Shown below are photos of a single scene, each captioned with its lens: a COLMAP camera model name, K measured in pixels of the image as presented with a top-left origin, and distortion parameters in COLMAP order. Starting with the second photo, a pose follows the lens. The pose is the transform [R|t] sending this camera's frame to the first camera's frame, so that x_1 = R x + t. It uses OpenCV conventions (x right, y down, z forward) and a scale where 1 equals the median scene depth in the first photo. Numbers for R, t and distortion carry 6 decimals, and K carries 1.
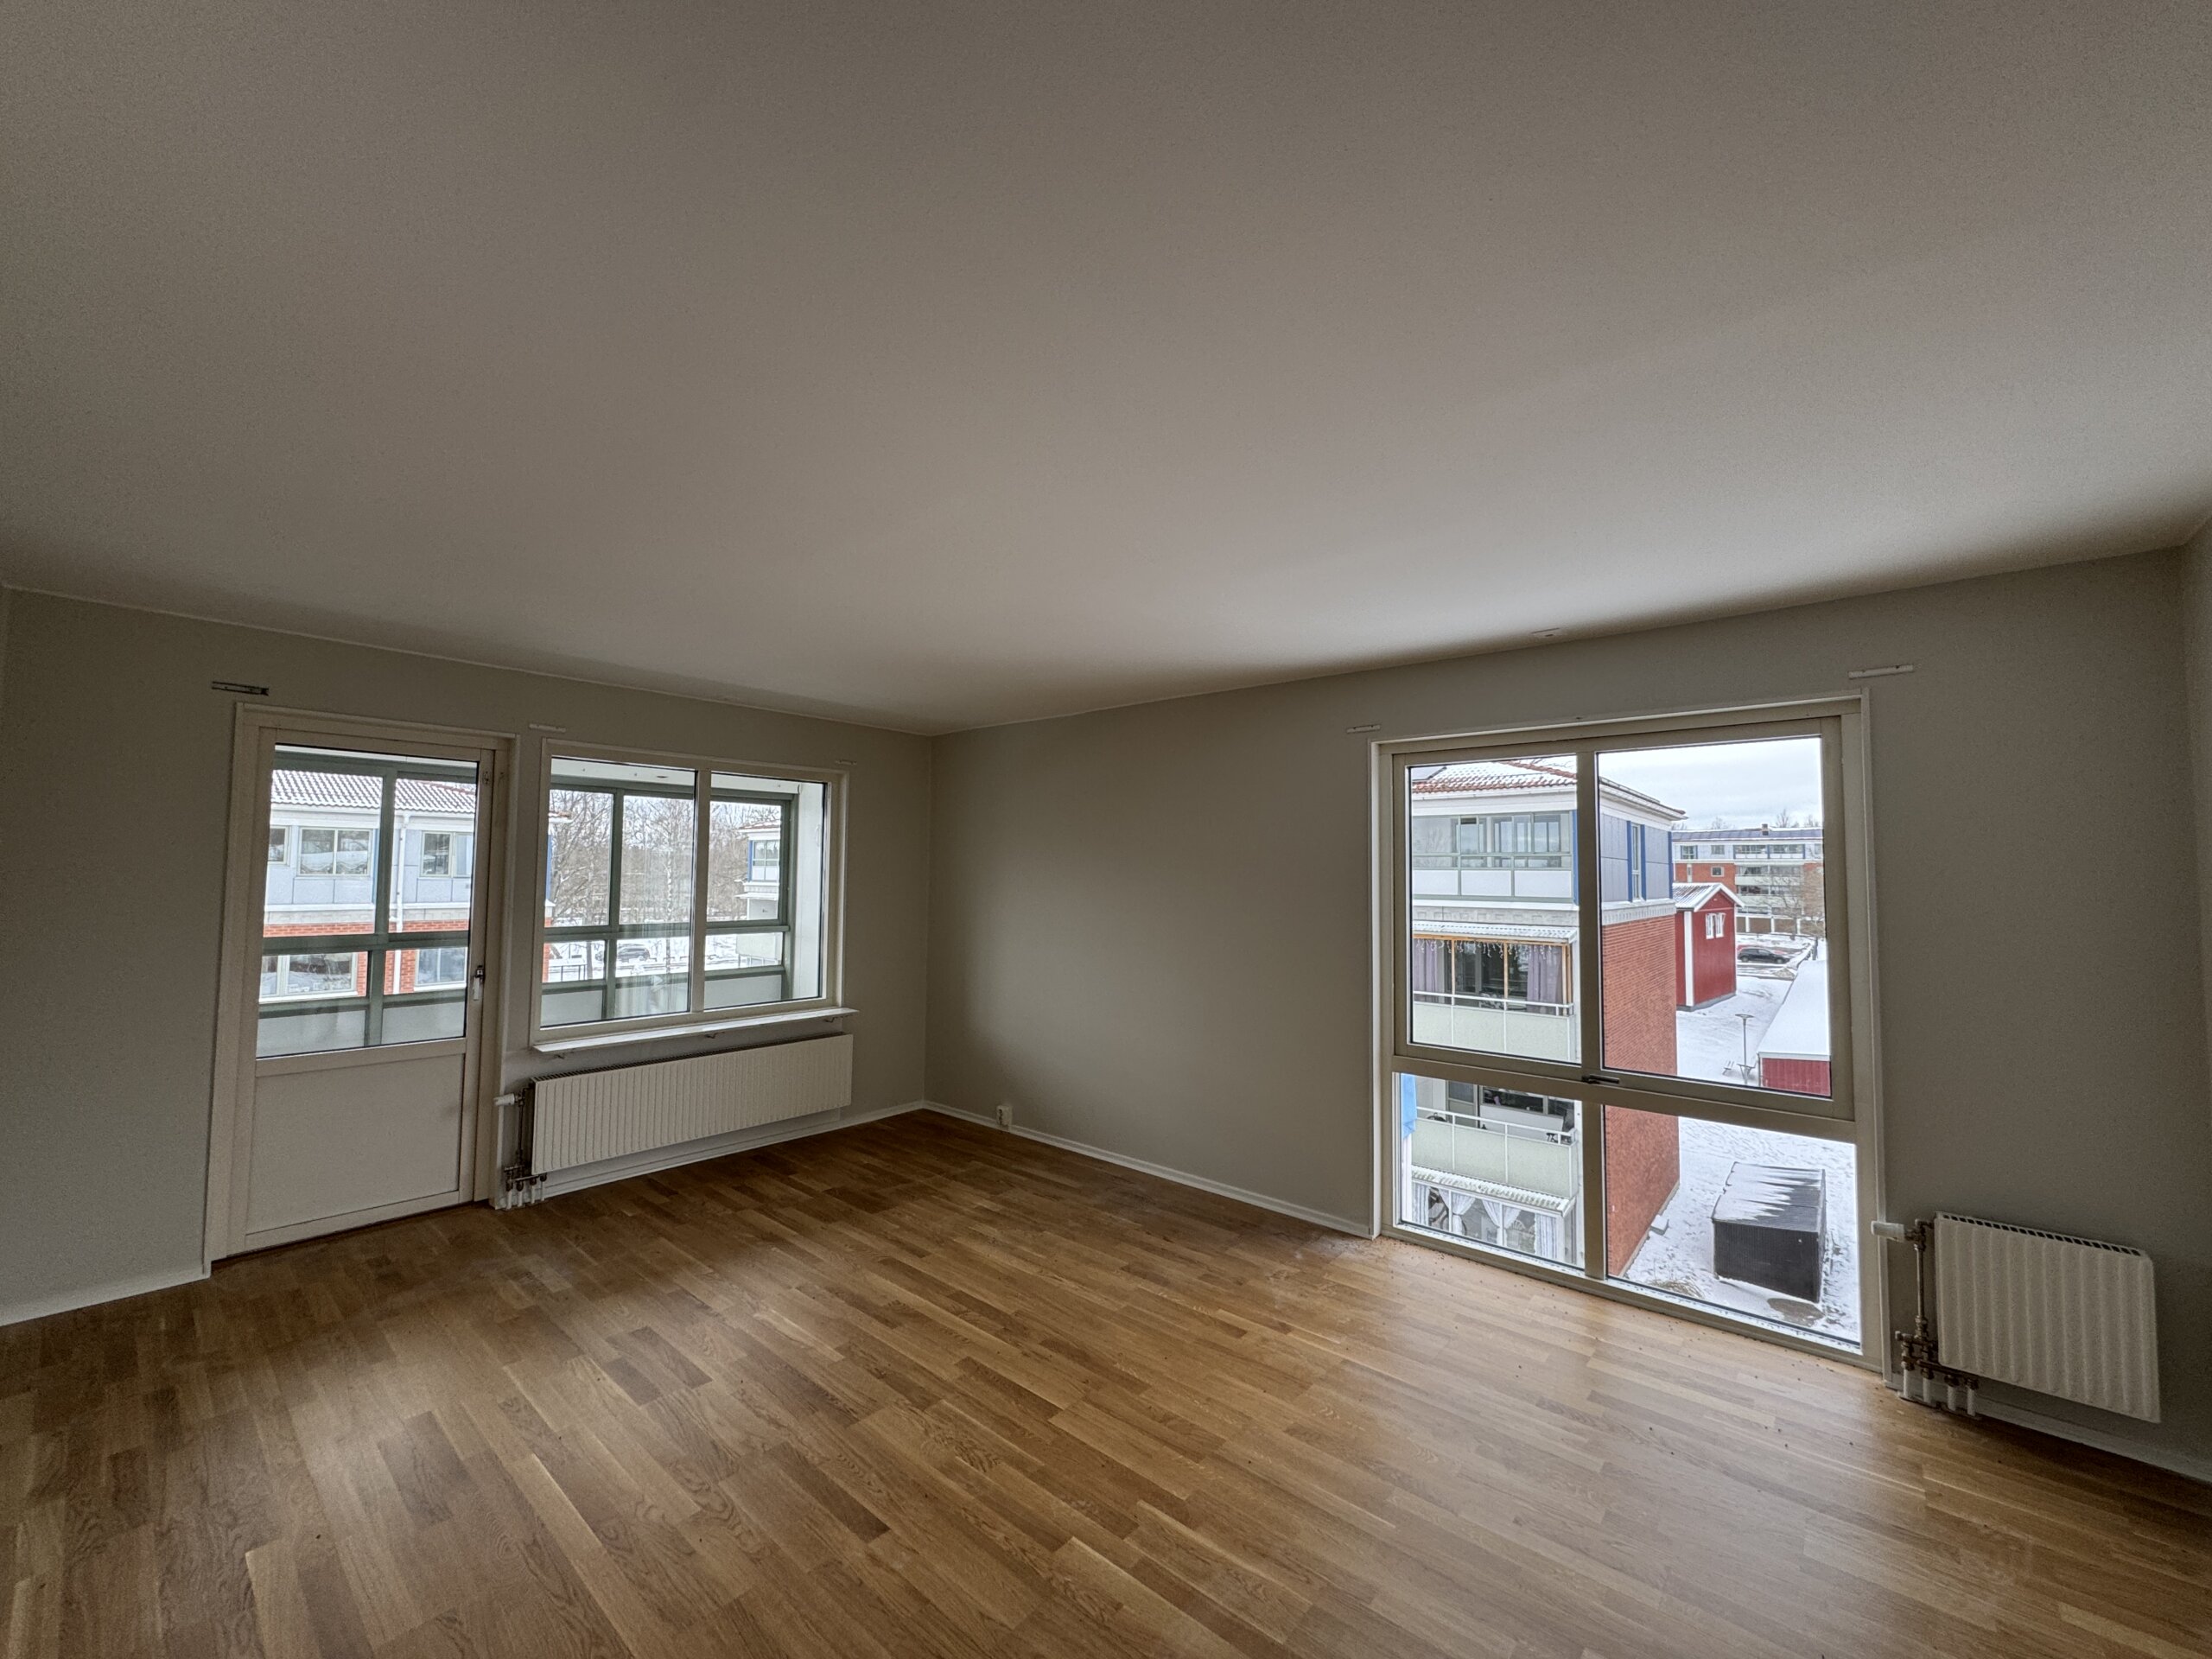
lens RADIAL K [[882.6, 0, 1092.1], [0, 882.6, 832.5], [0, 0, 1]] dist [-0.006498, 0.000349]
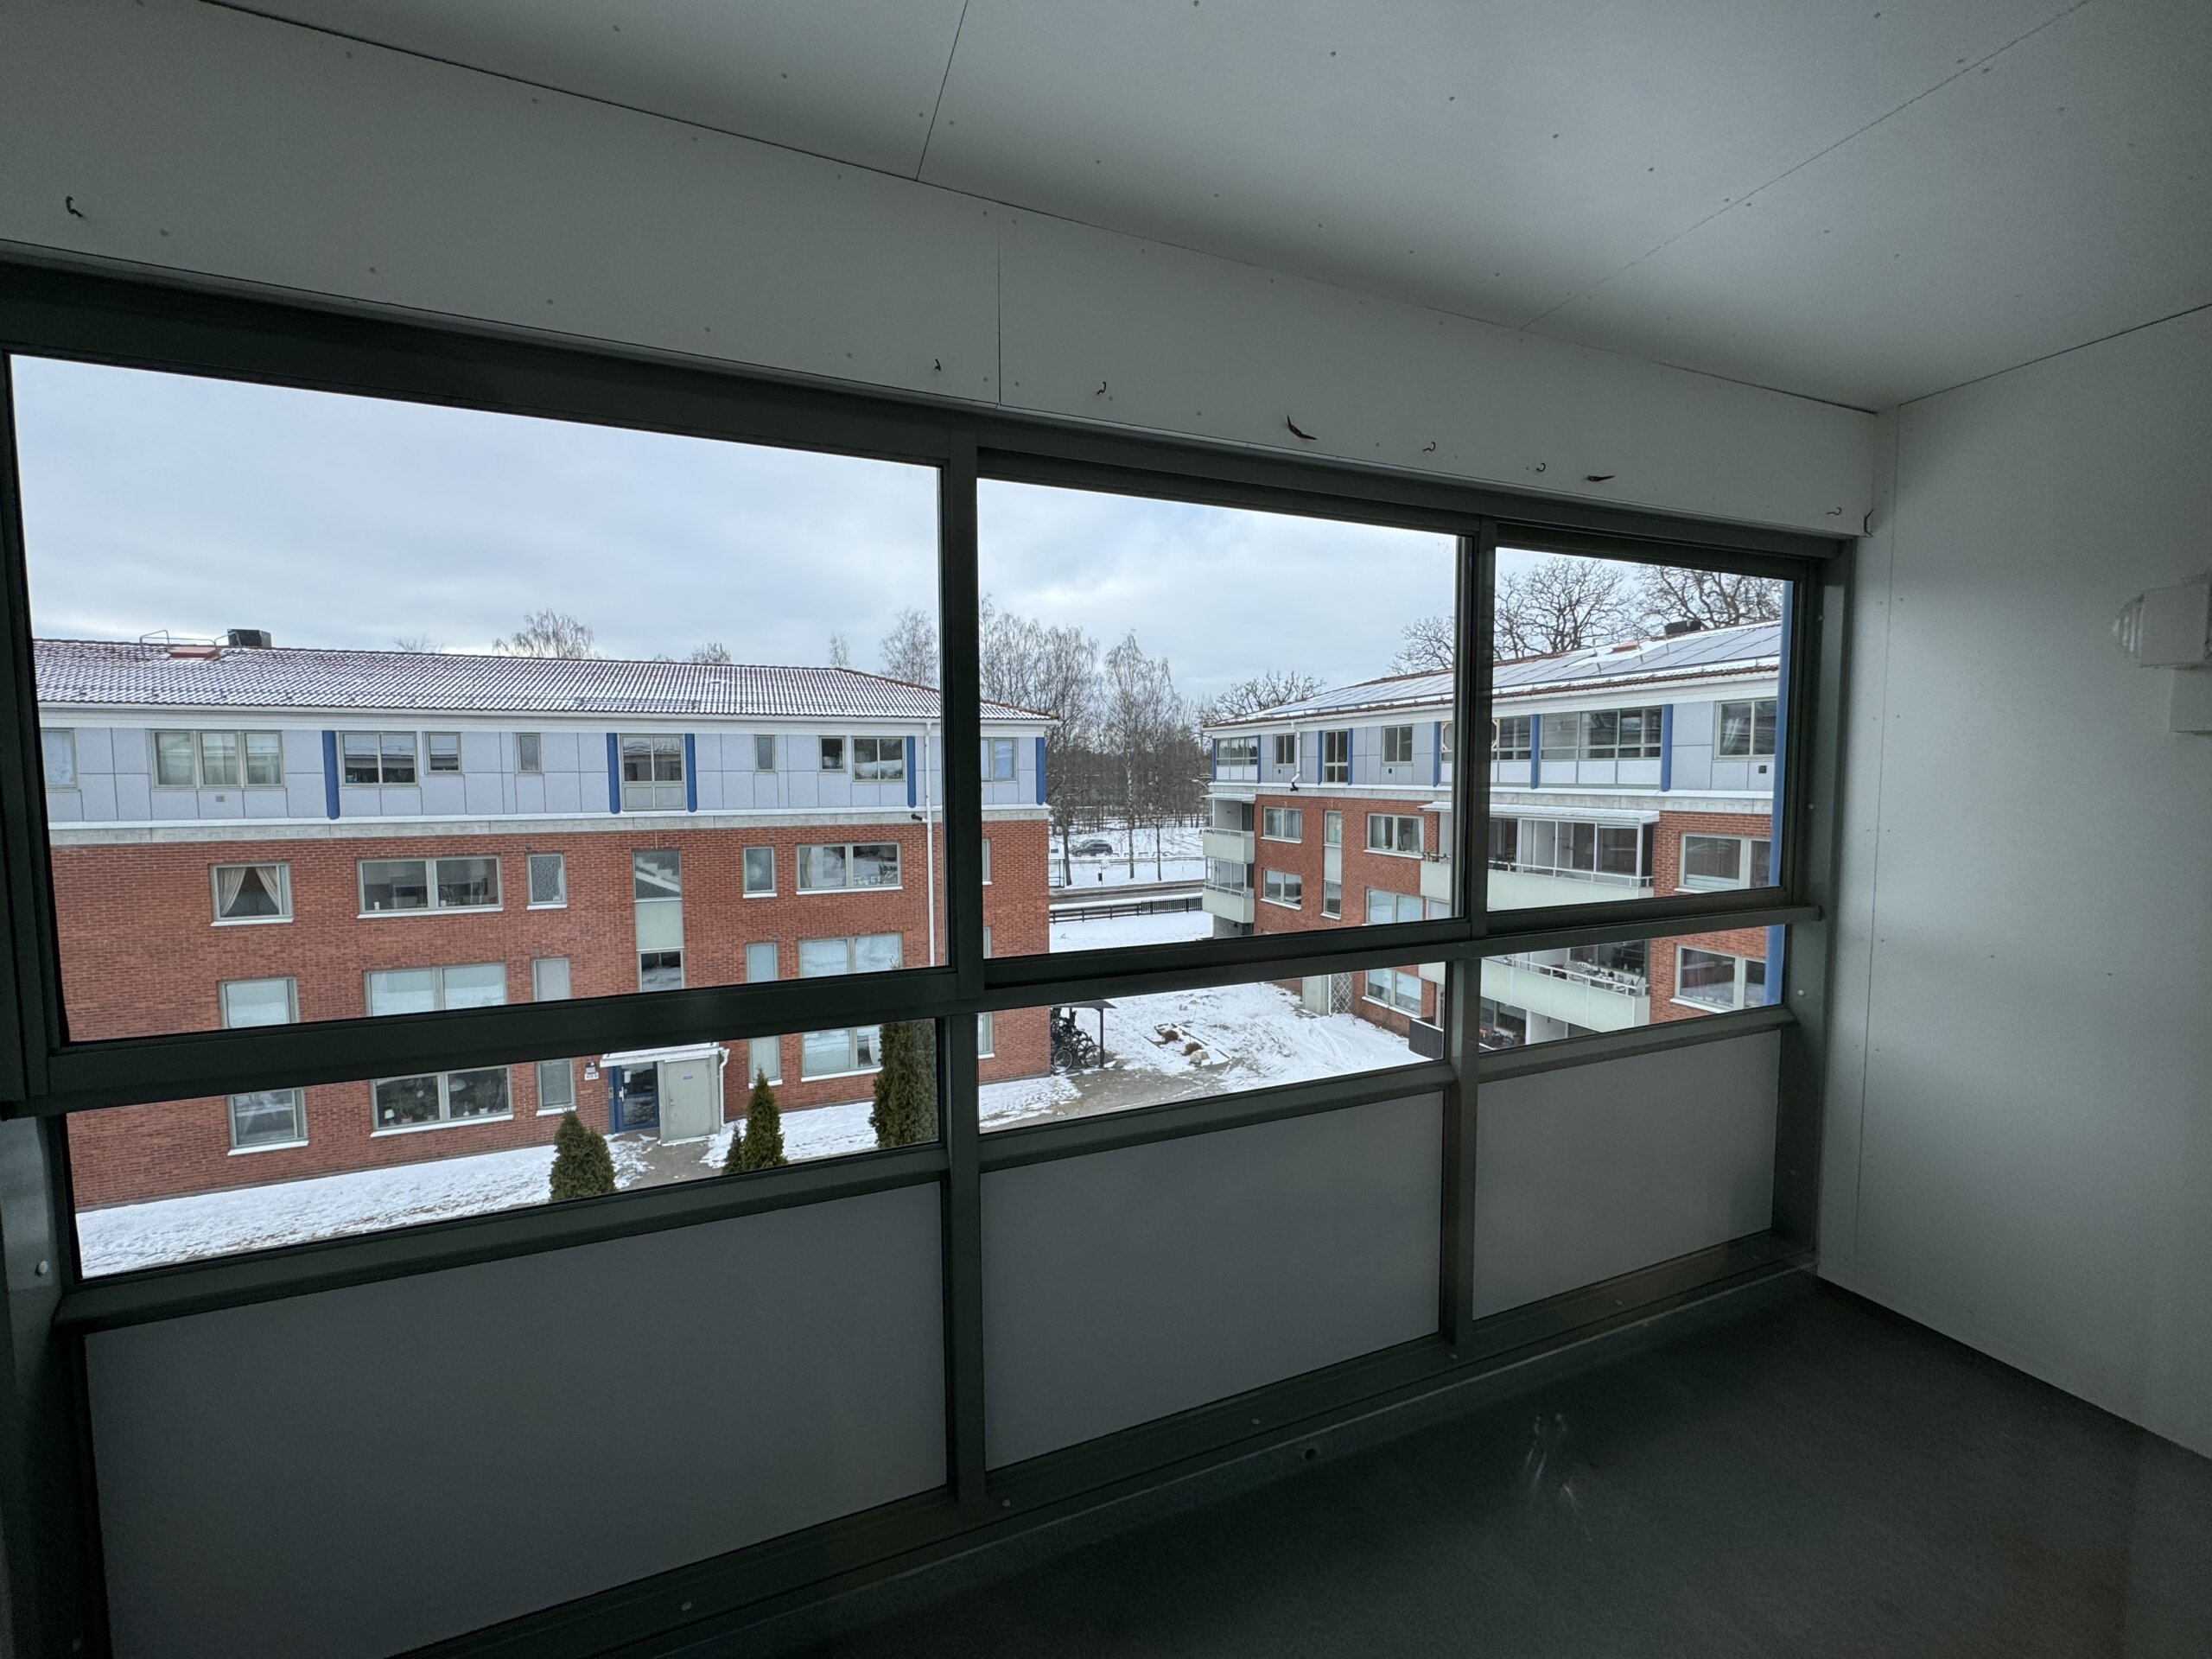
lens RADIAL K [[882.6, 0, 1104.6], [0, 882.6, 833.1], [0, 0, 1]] dist [-0.006498, 0.000349]
pose [[0.894573, 0.013177, -0.446727, -0.089778], [0.039006, 0.993449, 0.107413, 0.004658], [0.445216, -0.113513, 0.888199, 0.107374]]
